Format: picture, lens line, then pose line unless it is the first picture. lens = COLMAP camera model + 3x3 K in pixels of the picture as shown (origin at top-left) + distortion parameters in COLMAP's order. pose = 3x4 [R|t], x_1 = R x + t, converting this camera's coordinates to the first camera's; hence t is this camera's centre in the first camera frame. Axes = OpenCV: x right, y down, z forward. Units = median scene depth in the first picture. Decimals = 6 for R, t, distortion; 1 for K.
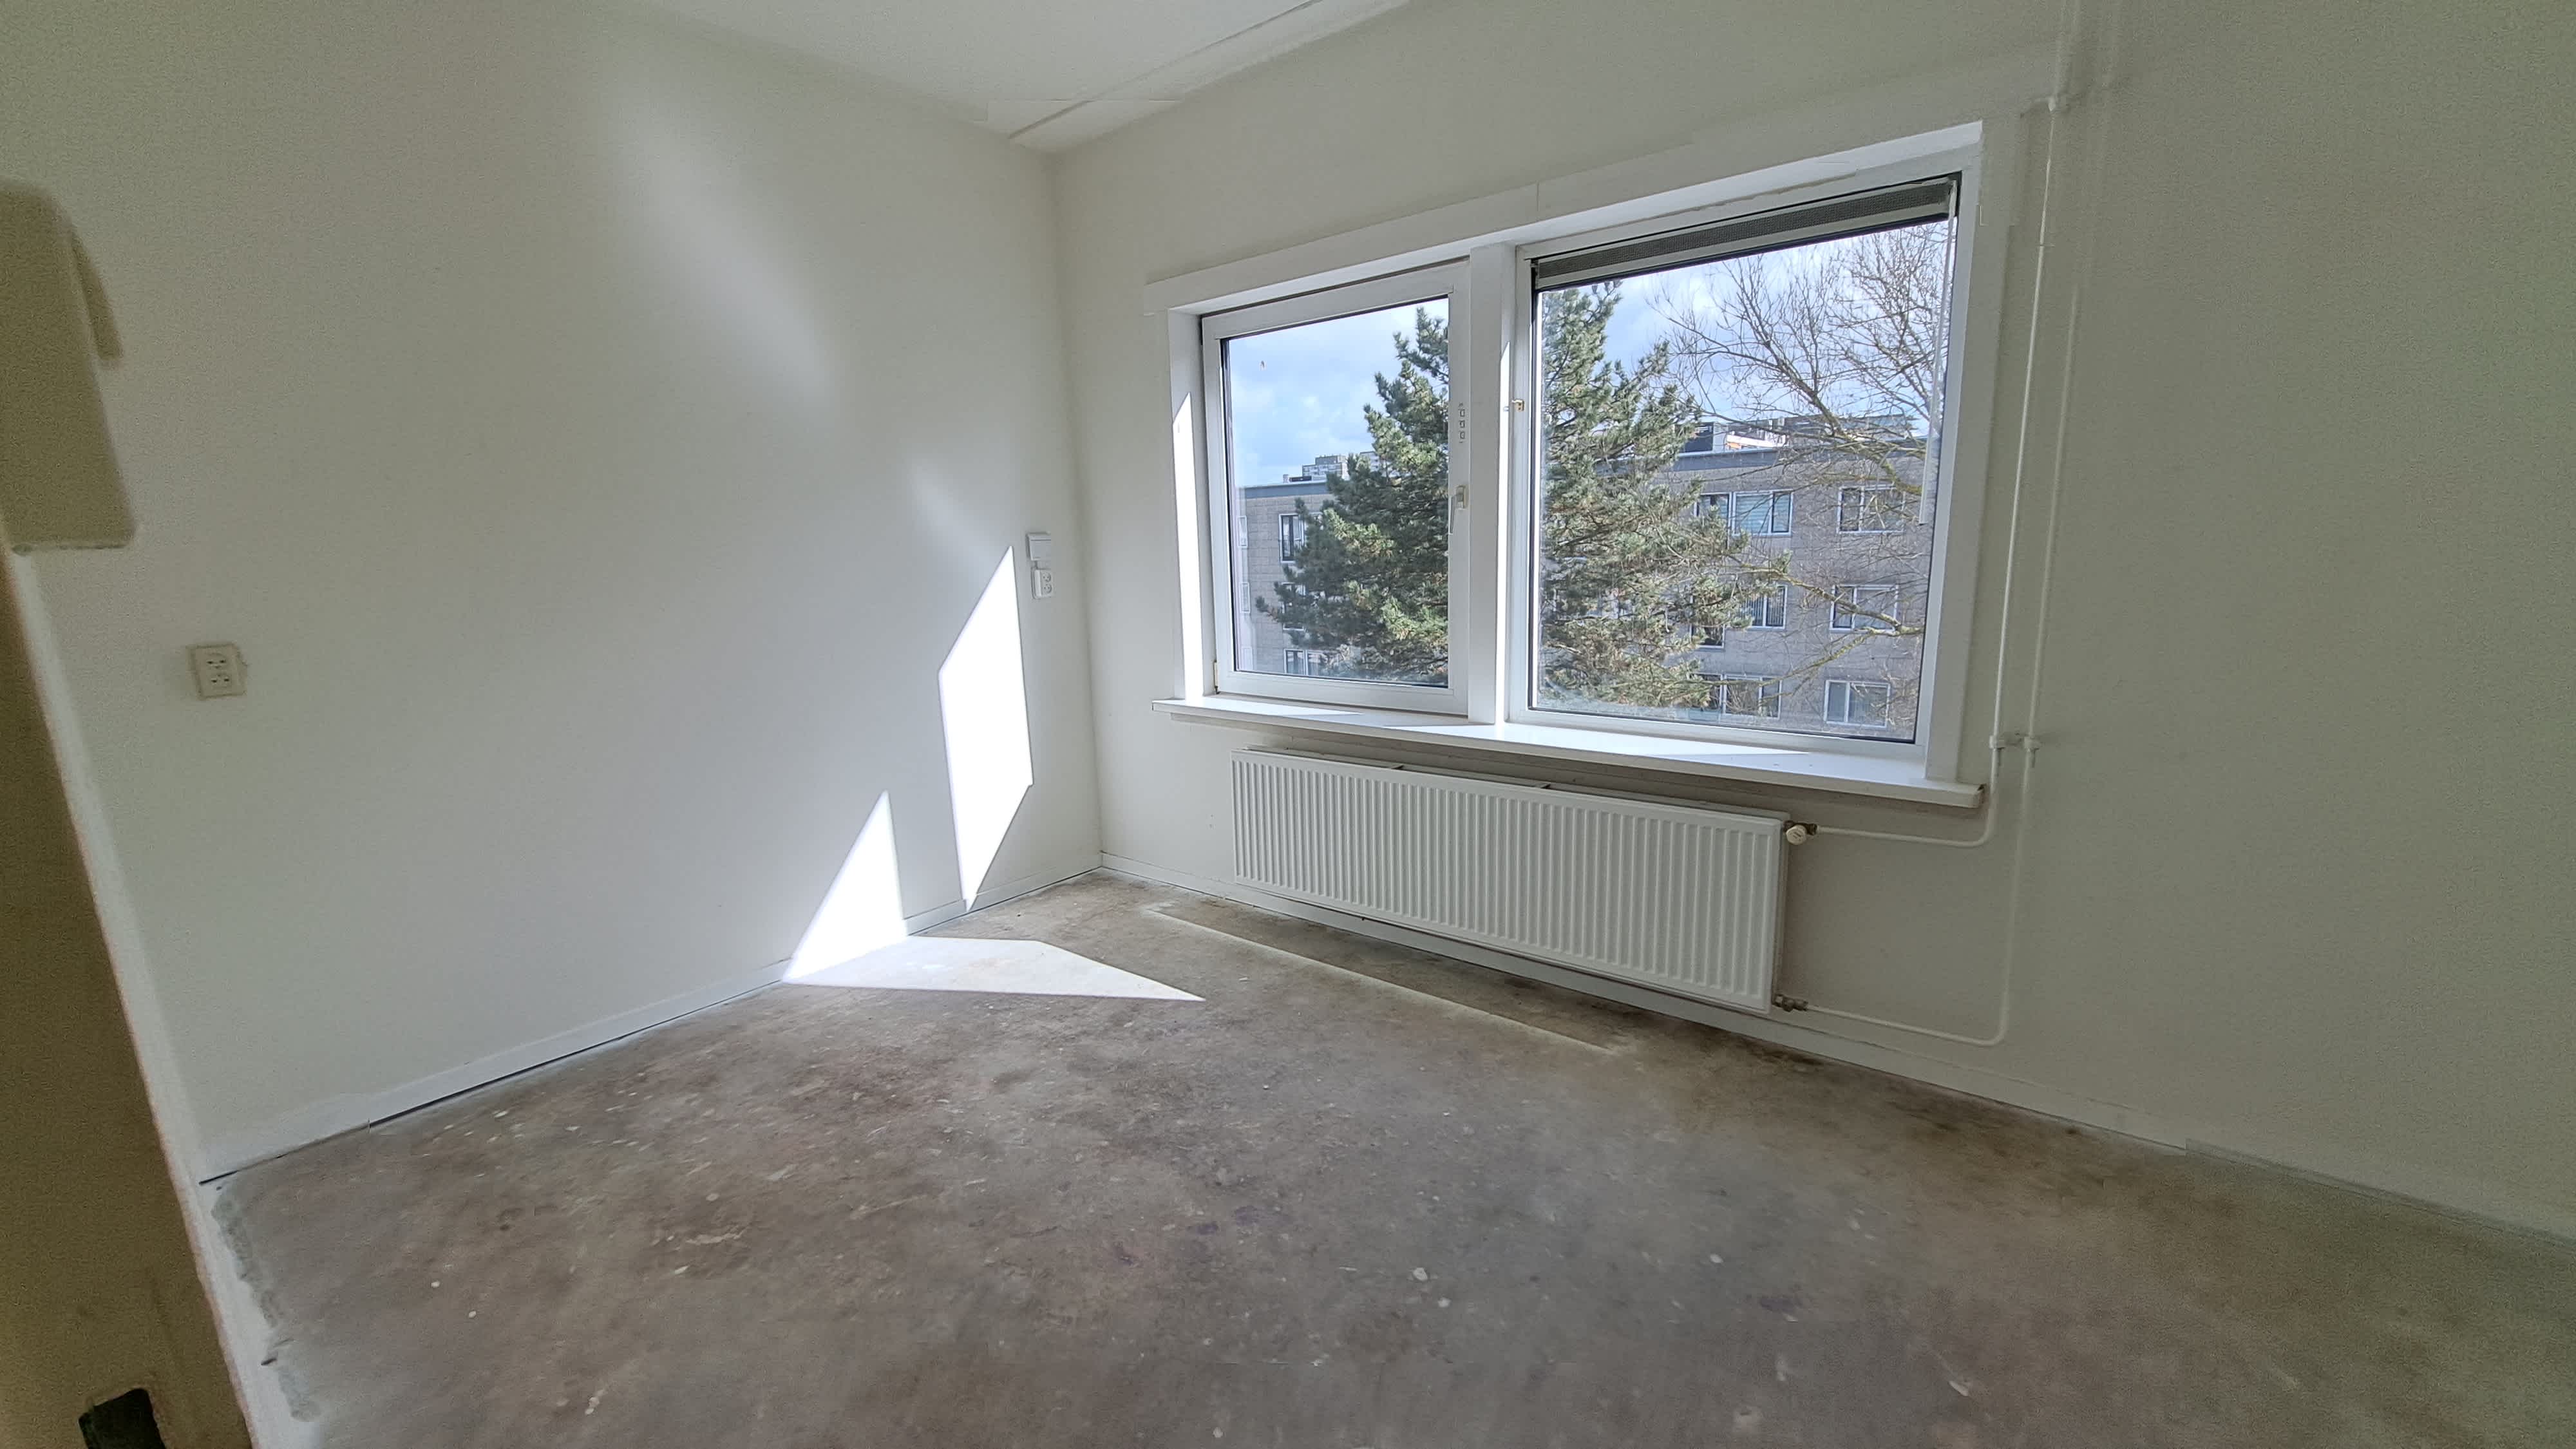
lens RADIAL K [[1009.1, 0, 1288.1], [0, 1009.1, 727.0], [0, 0, 1]] dist [-0.002105, -0.000097]
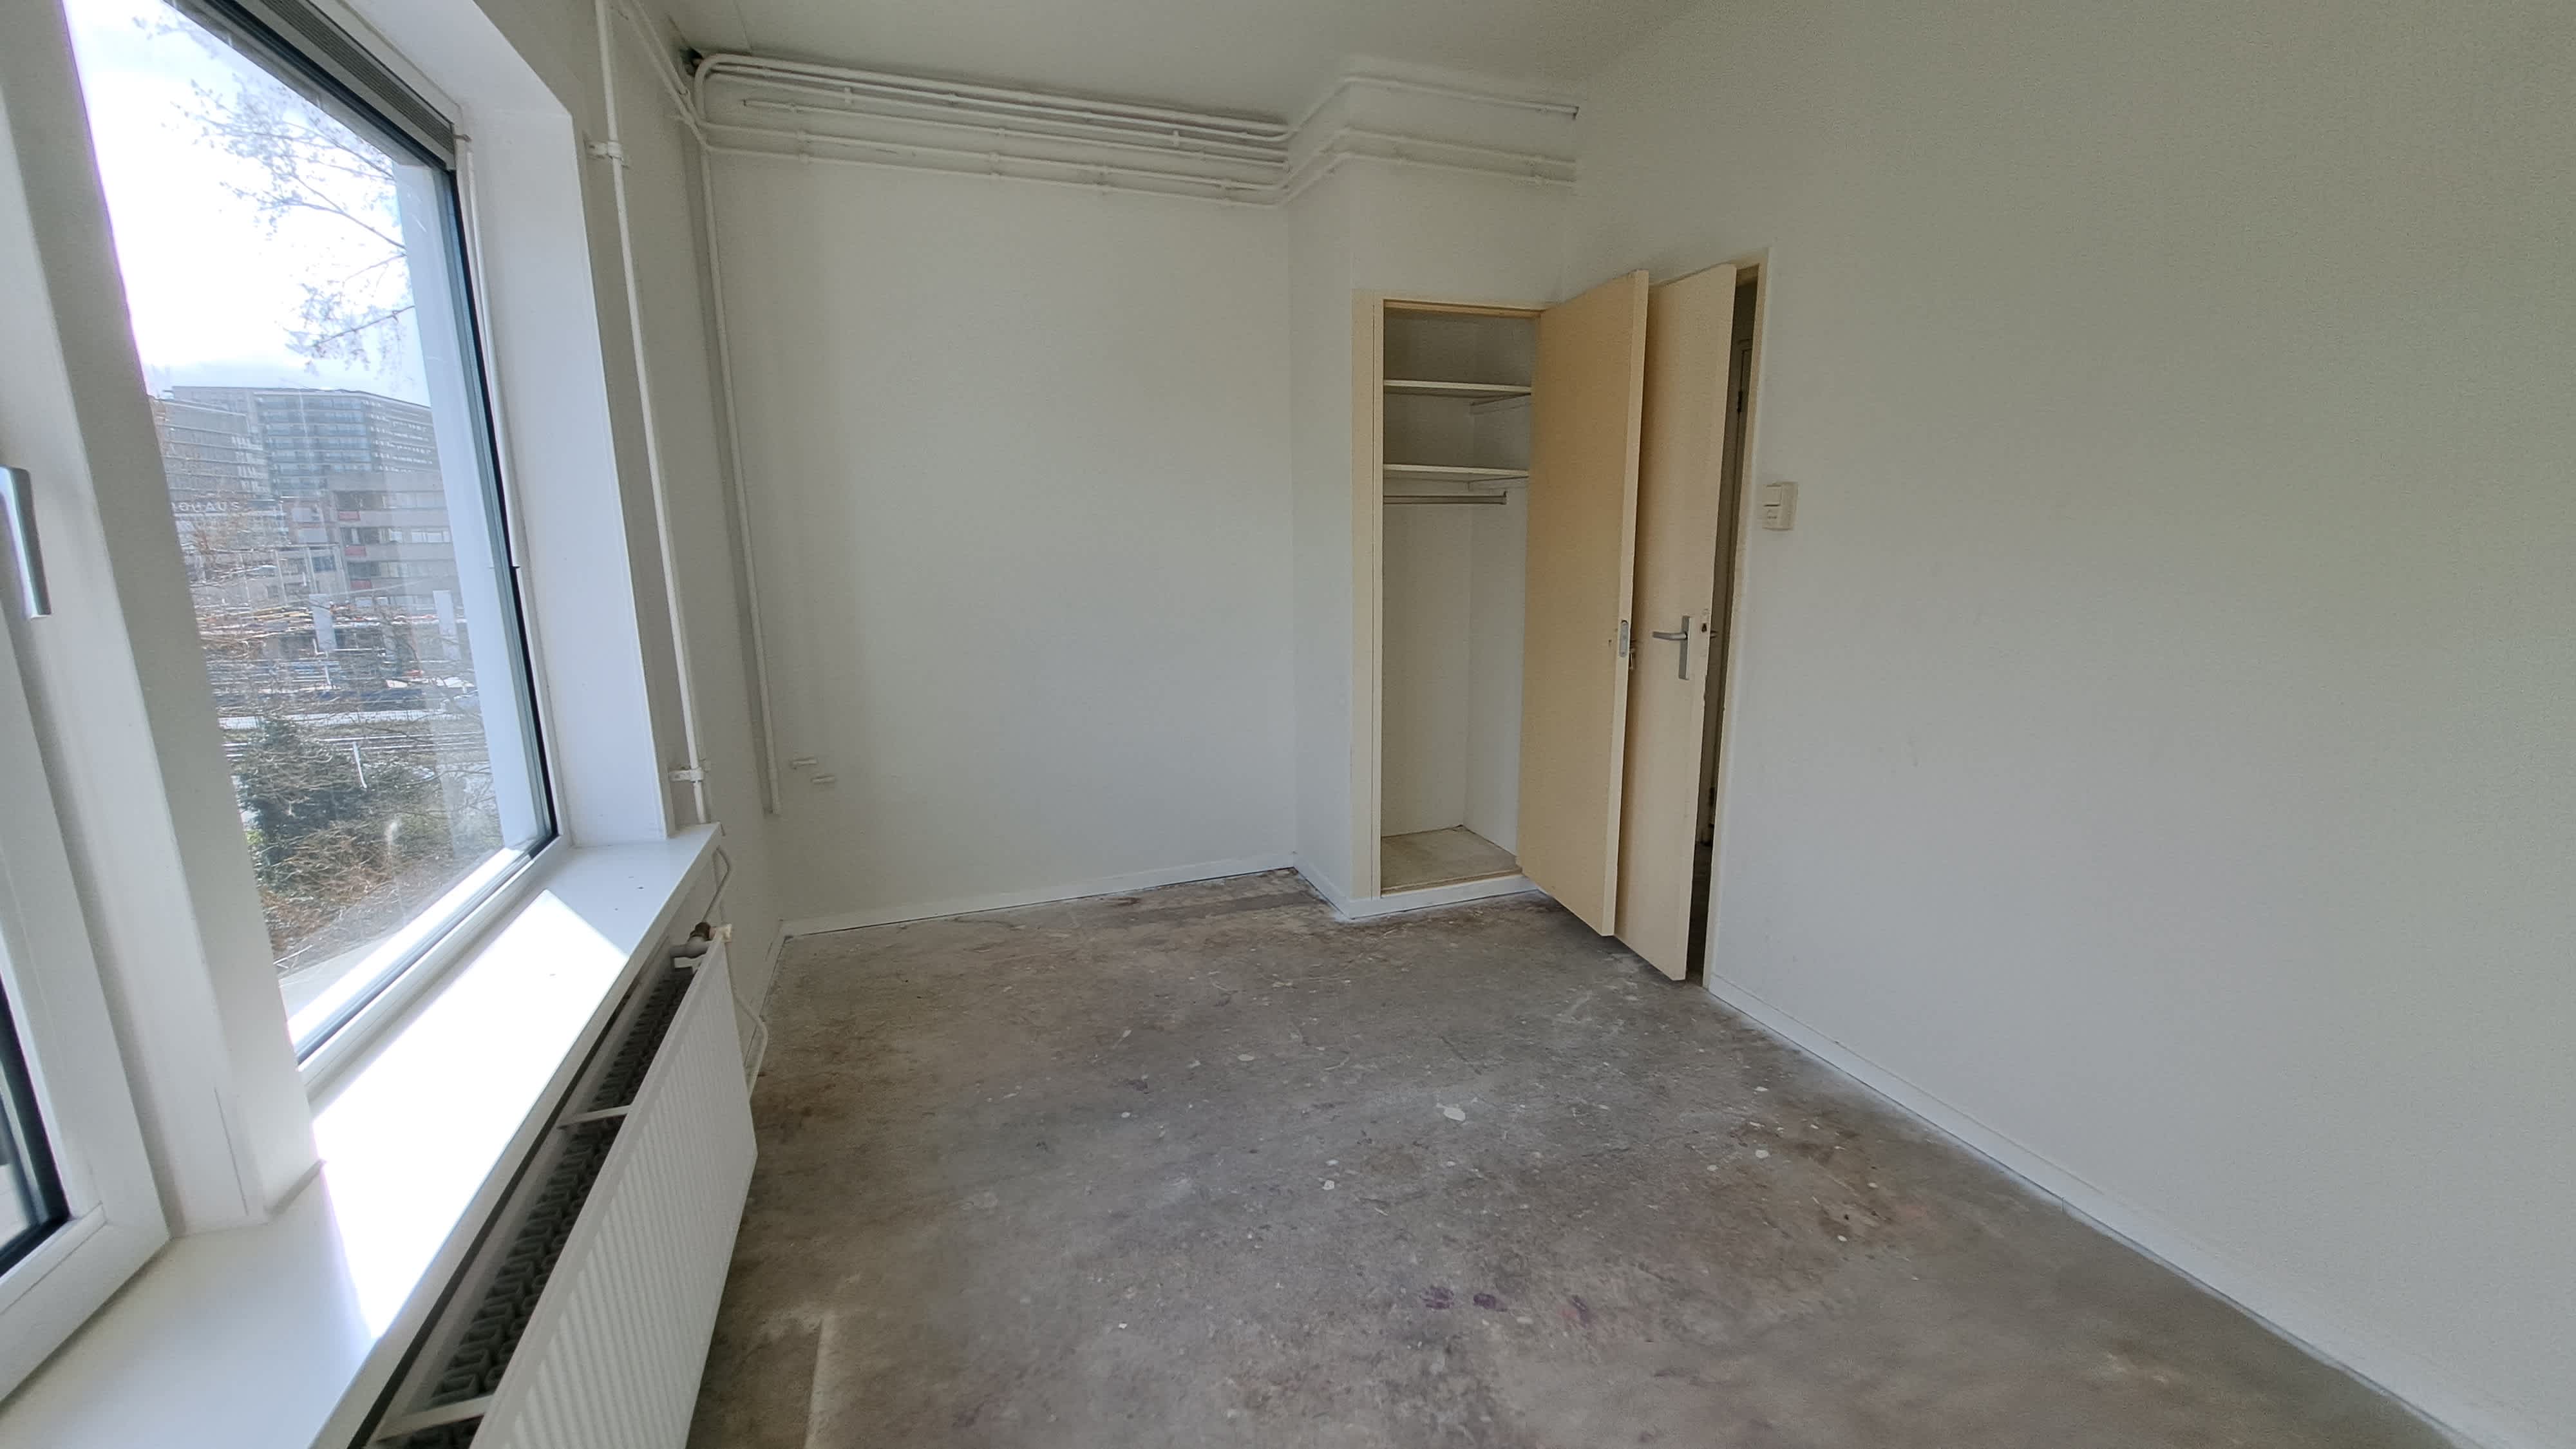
lens RADIAL K [[1009.1, 0, 1290.7], [0, 1009.1, 727.6], [0, 0, 1]] dist [-0.002105, -0.000097]
pose [[-0.854497, -0.059635, 0.516022, -0.366861], [0.135951, 0.933089, 0.332960, -0.313724], [-0.501350, 0.354667, -0.789214, 1.610973]]
